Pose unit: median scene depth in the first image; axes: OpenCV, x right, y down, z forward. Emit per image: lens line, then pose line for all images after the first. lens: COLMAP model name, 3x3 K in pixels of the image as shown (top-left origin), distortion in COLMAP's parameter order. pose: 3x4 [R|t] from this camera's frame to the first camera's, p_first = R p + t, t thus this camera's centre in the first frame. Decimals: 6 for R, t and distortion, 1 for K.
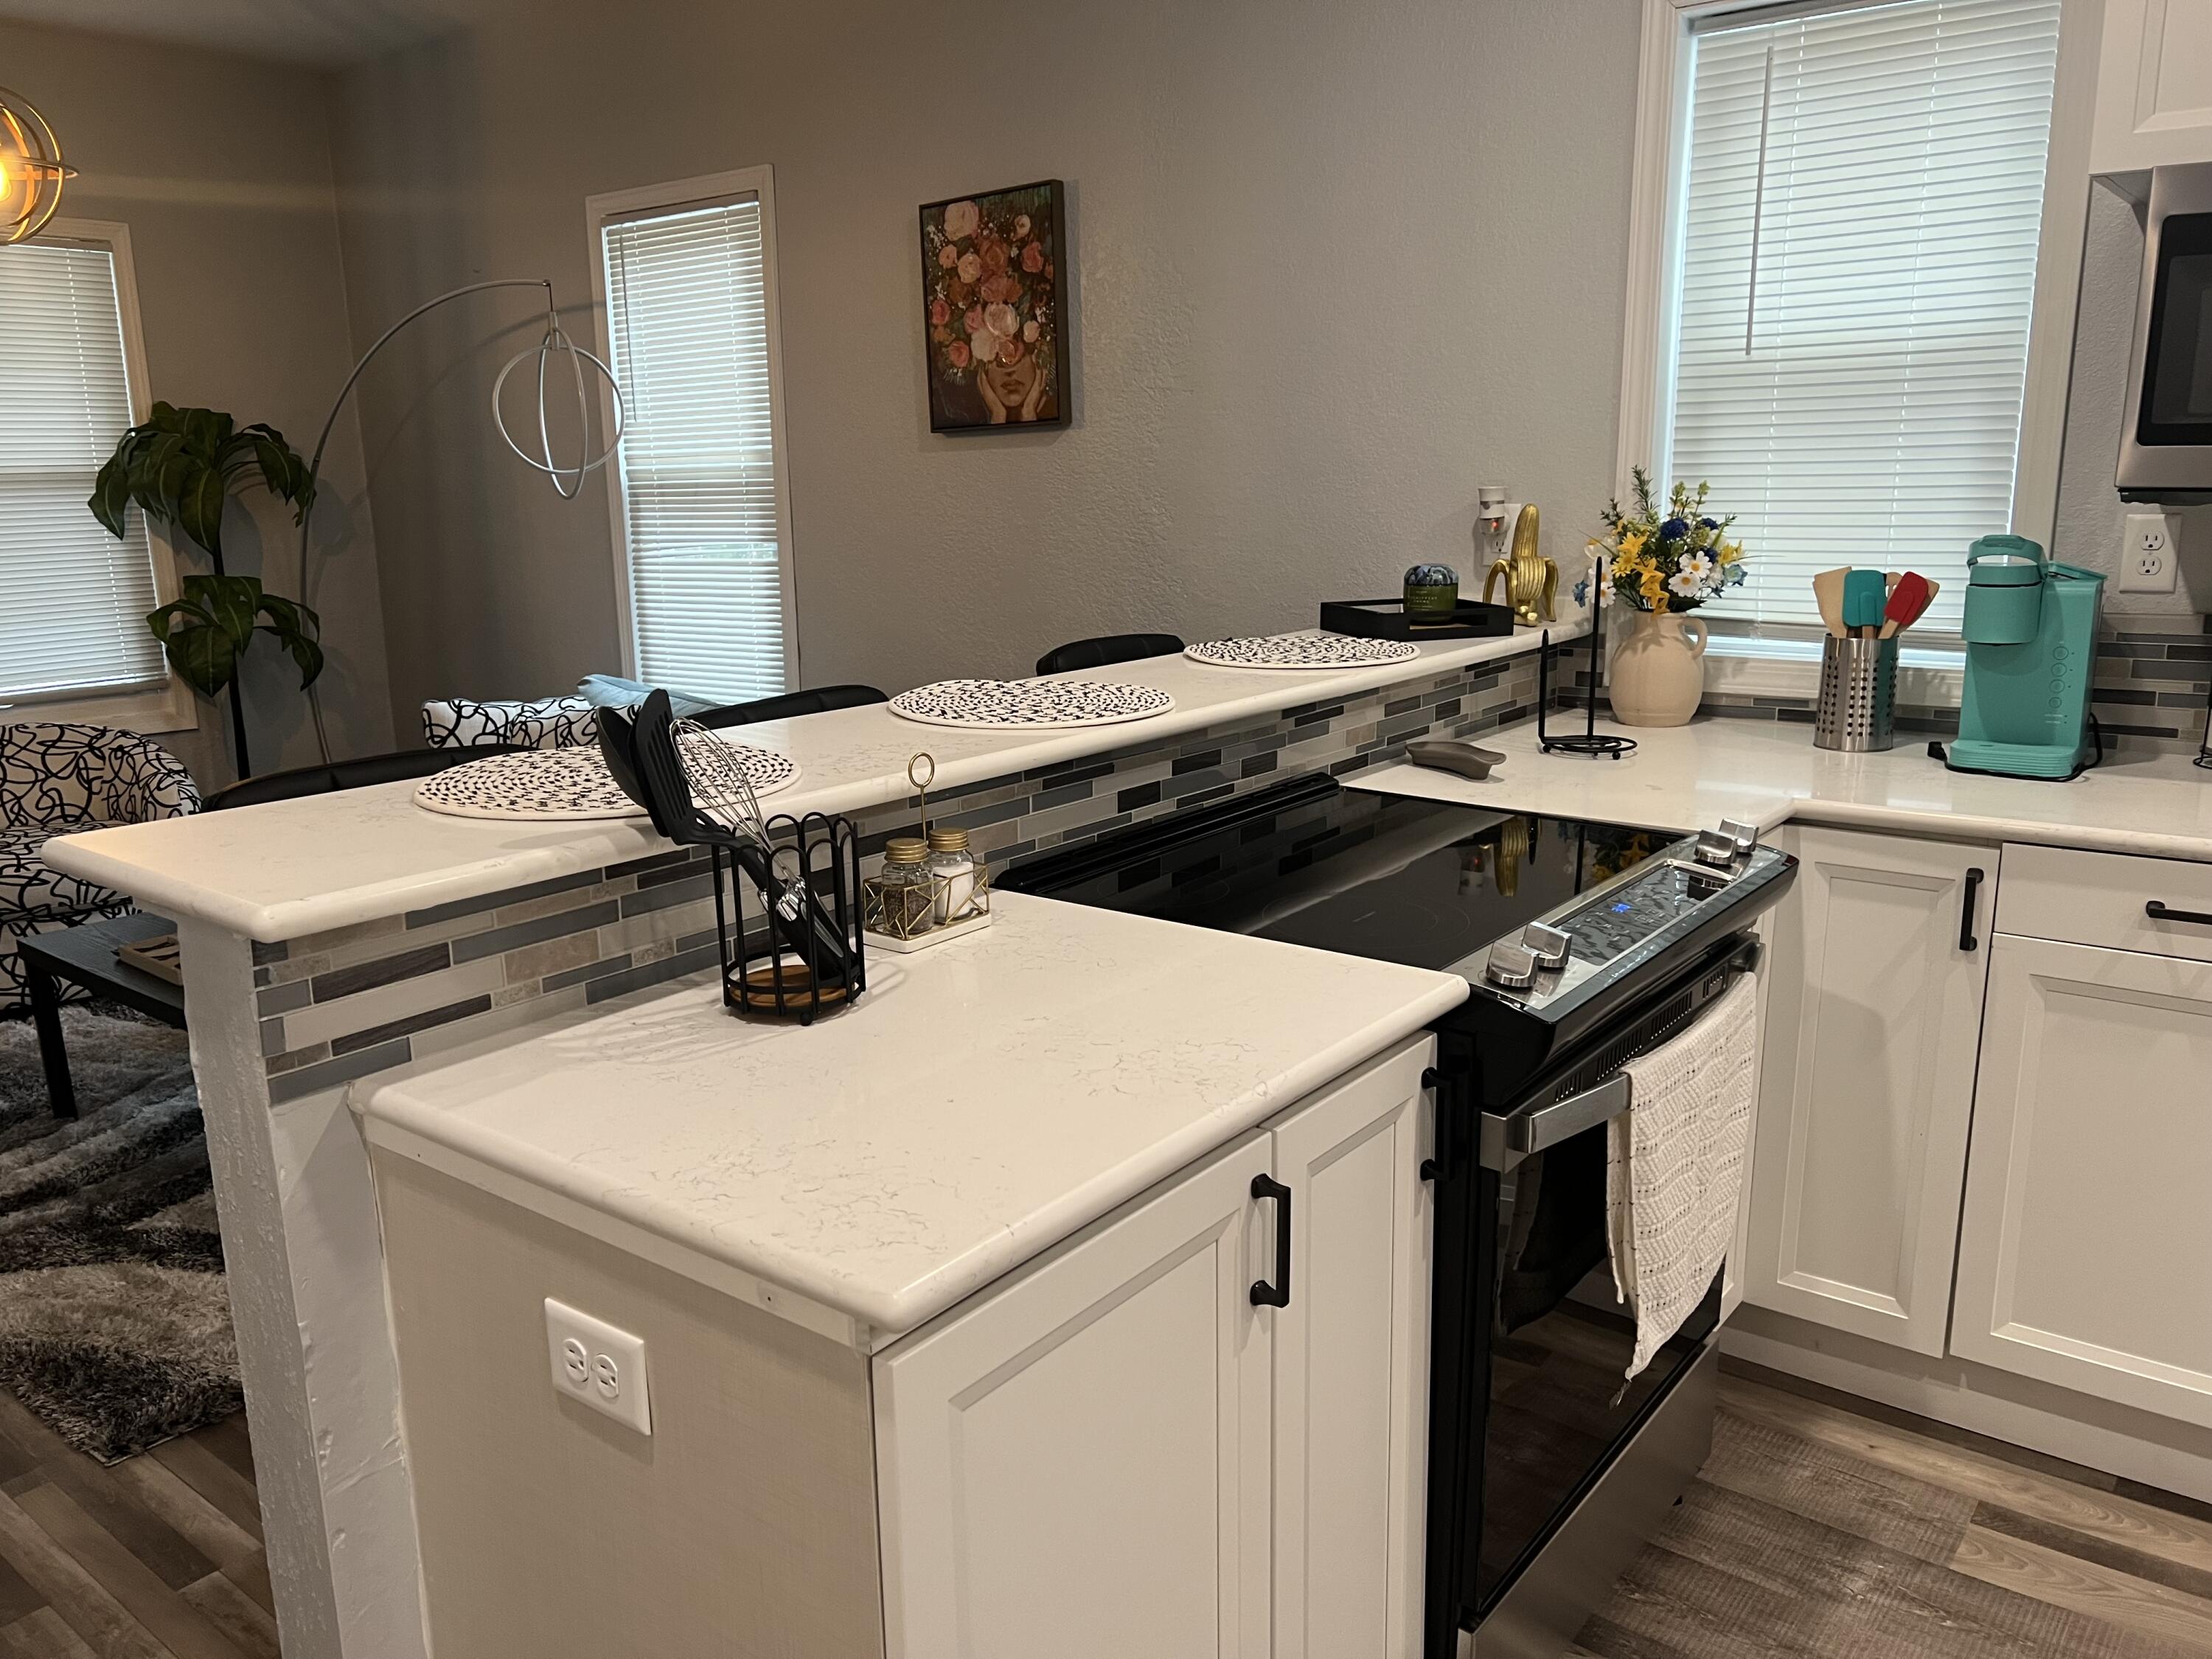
lens RADIAL K [[1658.0, 0, 1104.9], [0, 1658.0, 842.7], [0, 0, 1]] dist [0.071988, -0.089119]
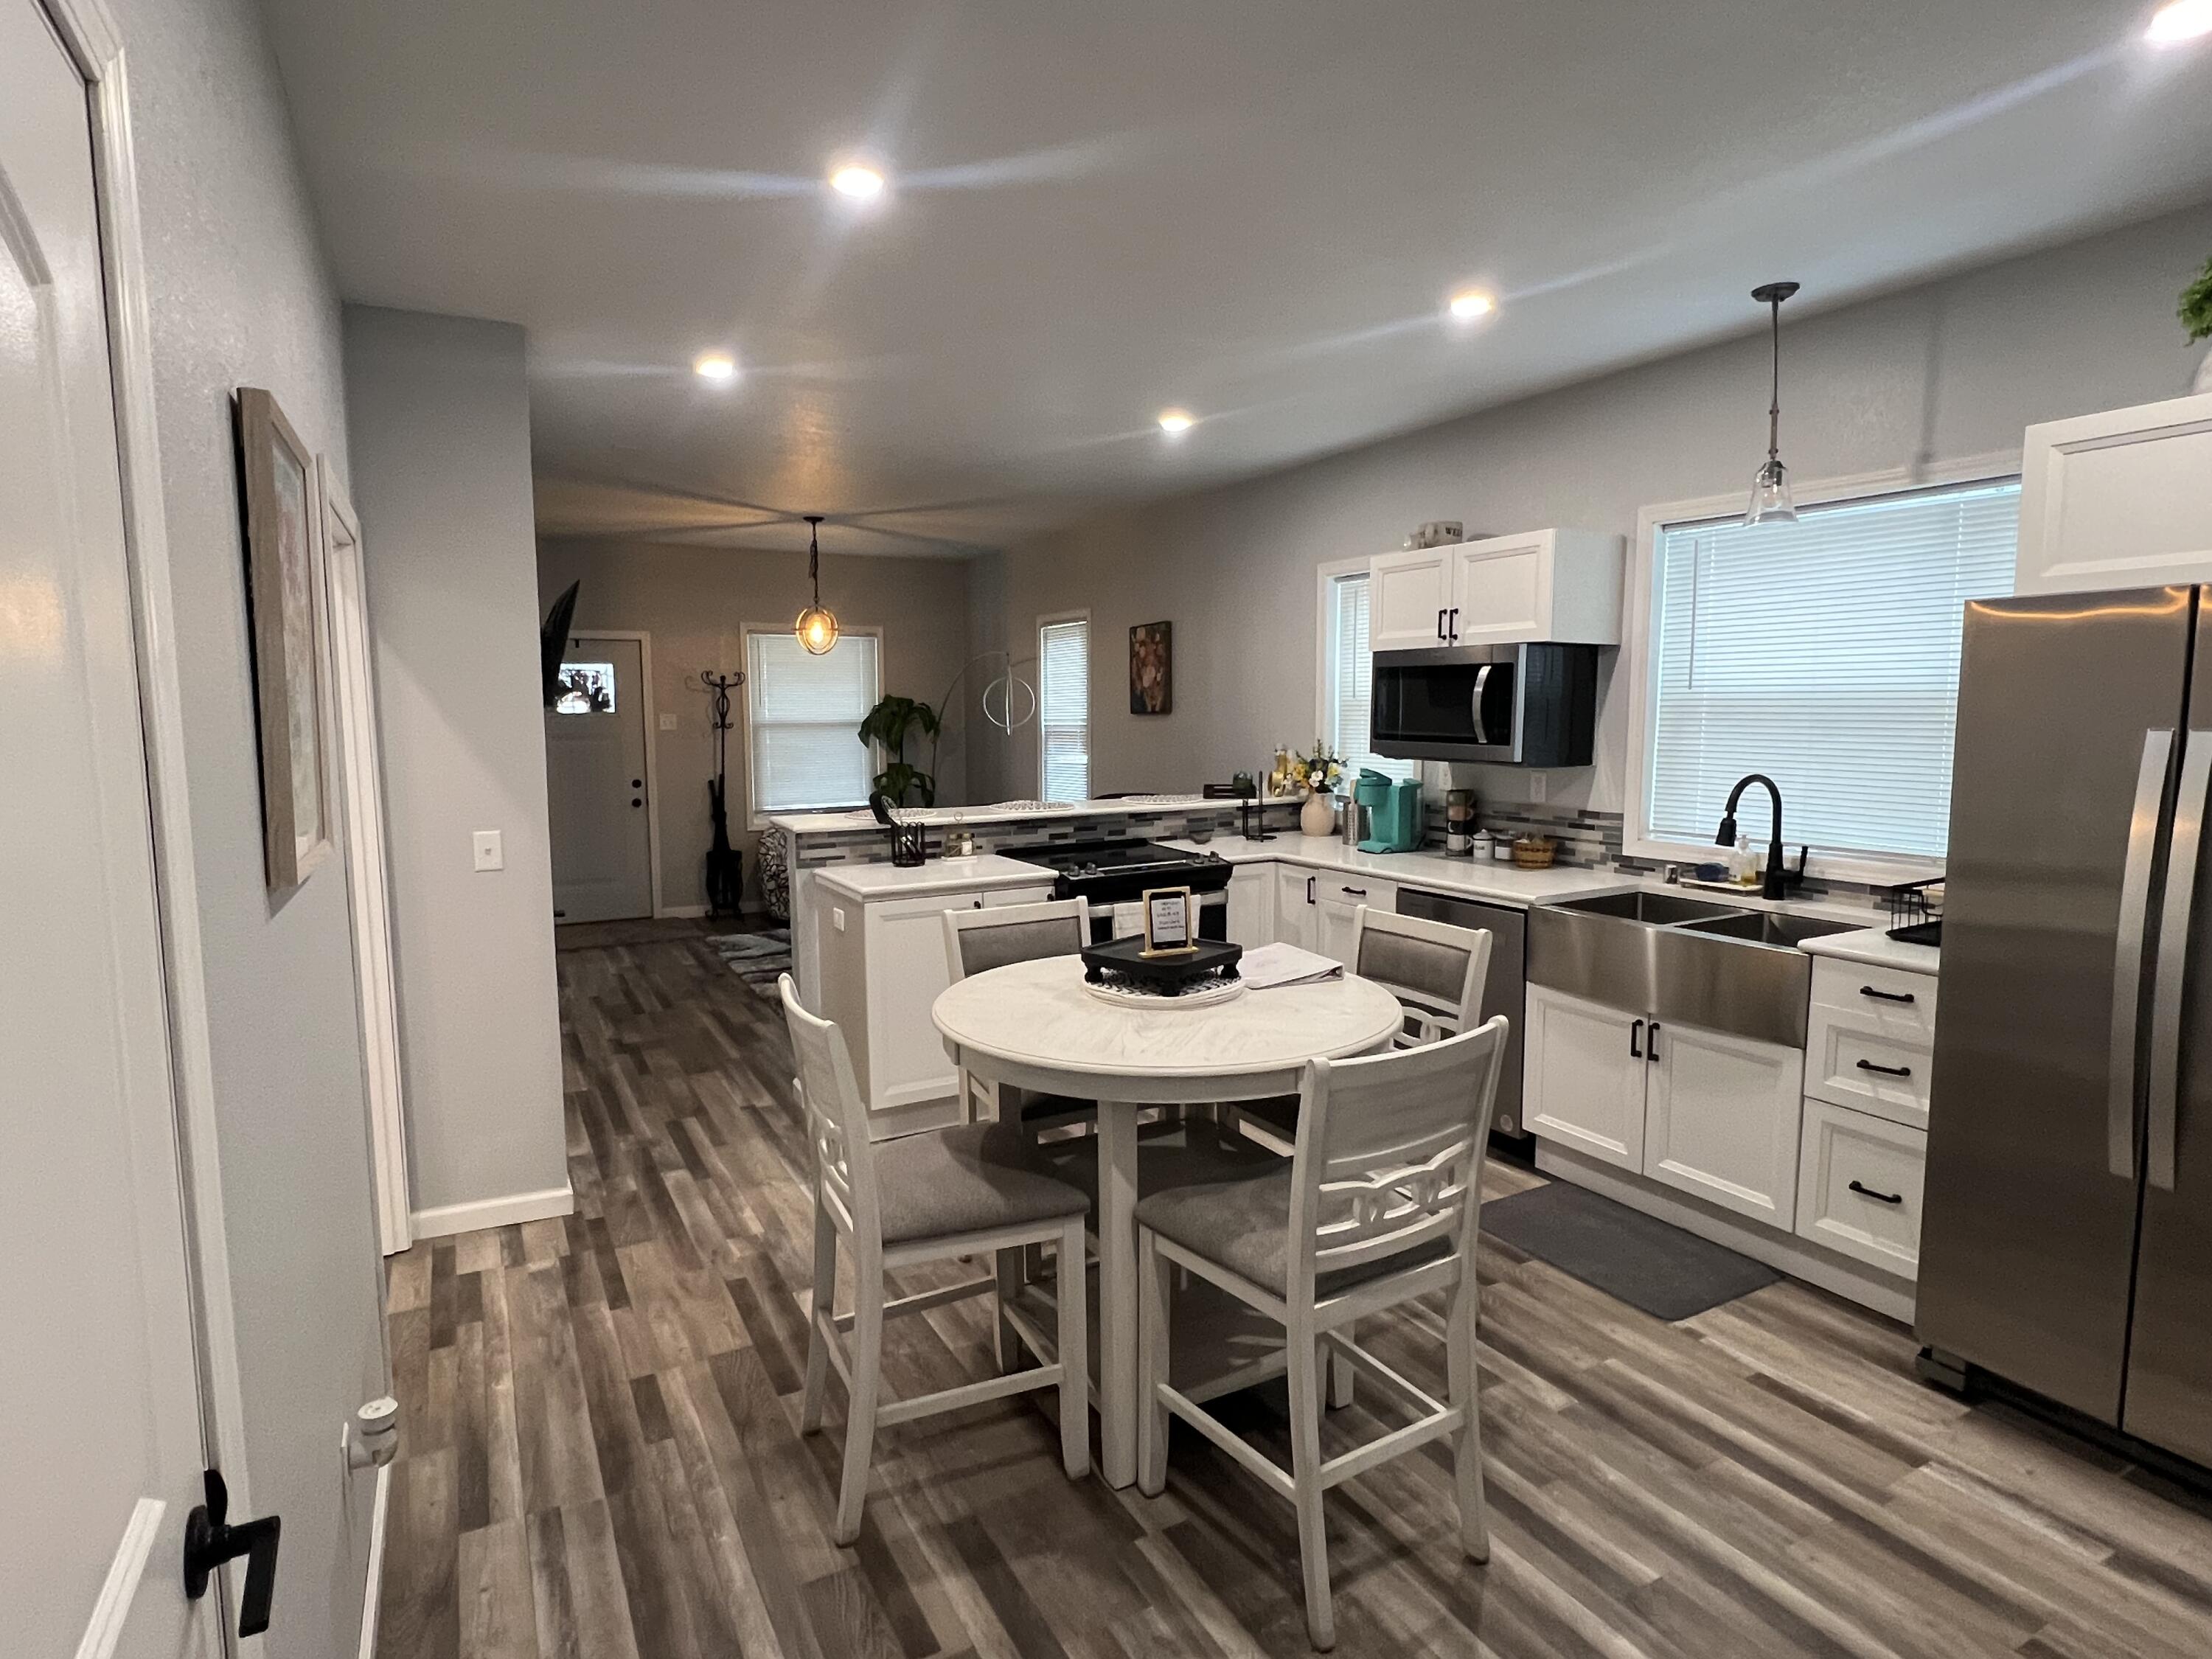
lens RADIAL K [[1157.1, 0, 1100.4], [0, 1157.1, 827.5], [0, 0, 1]] dist [0.002699, -0.000028]
pose [[0.923087, 0.050818, -0.381219, 0.553705], [-0.092629, 0.991429, -0.092132, 0.090515], [0.373270, 0.120357, 0.919883, -0.620965]]
